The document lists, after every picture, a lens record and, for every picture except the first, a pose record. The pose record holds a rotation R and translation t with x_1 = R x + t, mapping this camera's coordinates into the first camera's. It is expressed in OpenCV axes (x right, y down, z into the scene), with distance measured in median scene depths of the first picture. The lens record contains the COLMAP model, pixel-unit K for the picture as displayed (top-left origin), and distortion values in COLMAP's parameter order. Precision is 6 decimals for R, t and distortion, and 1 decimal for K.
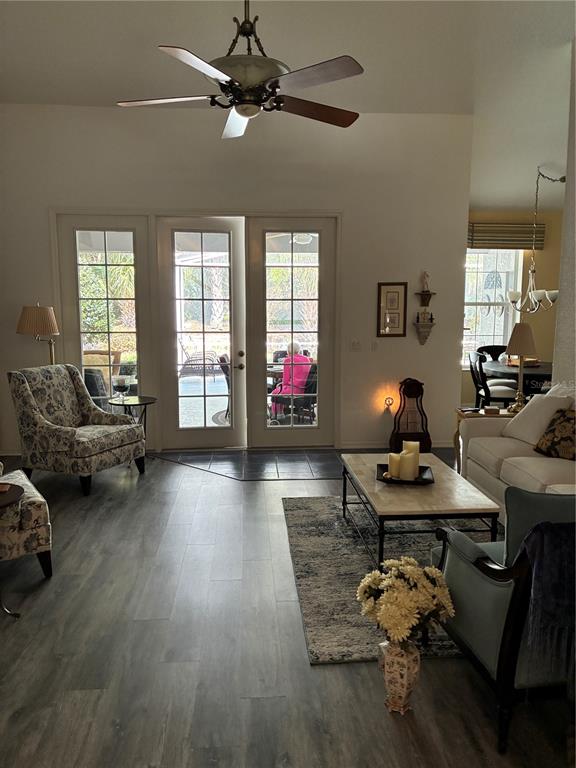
lens RADIAL K [[585.8, 0, 291.1], [0, 585.8, 383.6], [0, 0, 1]] dist [0.030182, -0.005938]
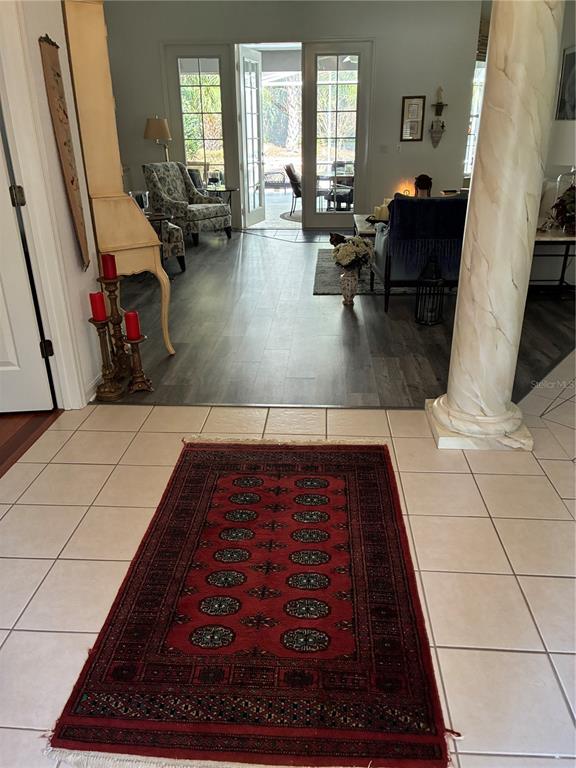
lens RADIAL K [[585.8, 0, 289.4], [0, 585.8, 381.5], [0, 0, 1]] dist [0.030182, -0.005938]
pose [[0.990394, 0.047686, -0.129792, 0.101330], [-0.011666, 0.964123, 0.265201, 0.096593], [0.137782, -0.261139, 0.955418, -0.466719]]
